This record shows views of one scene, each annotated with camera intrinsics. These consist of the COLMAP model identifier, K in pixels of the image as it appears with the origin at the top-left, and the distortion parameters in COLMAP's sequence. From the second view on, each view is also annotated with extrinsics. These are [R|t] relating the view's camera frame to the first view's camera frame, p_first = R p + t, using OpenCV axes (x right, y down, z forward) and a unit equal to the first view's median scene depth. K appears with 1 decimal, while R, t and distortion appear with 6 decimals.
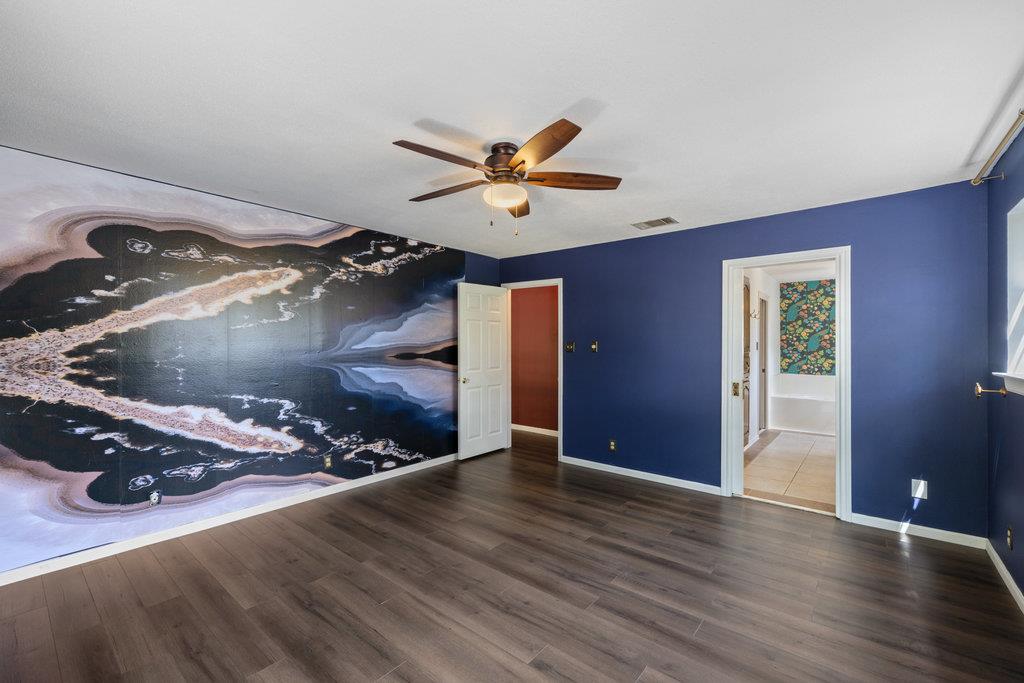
lens RADIAL K [[431.9, 0, 512.0], [0, 431.9, 341.5], [0, 0, 1]] dist [0.003378, -0.000511]
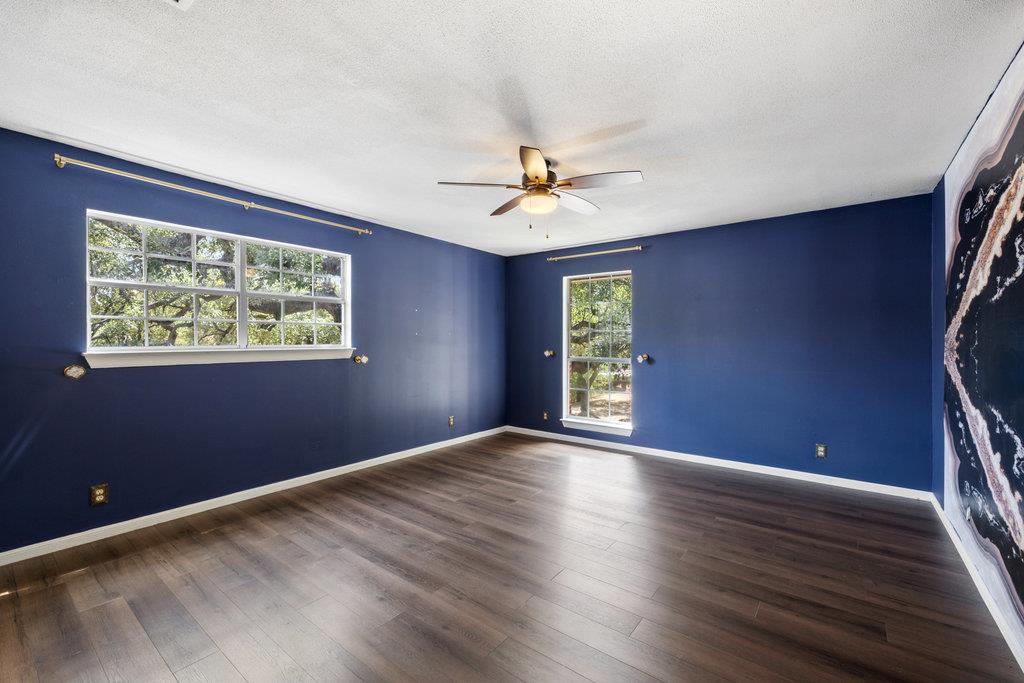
lens RADIAL K [[431.9, 0, 512.0], [0, 431.9, 341.5], [0, 0, 1]] dist [0.003378, -0.000511]
pose [[-0.999235, -0.002513, -0.039034, 0.099123], [-0.002452, 0.999996, -0.001608, 0.041105], [0.039038, -0.001511, -0.999237, 2.126374]]
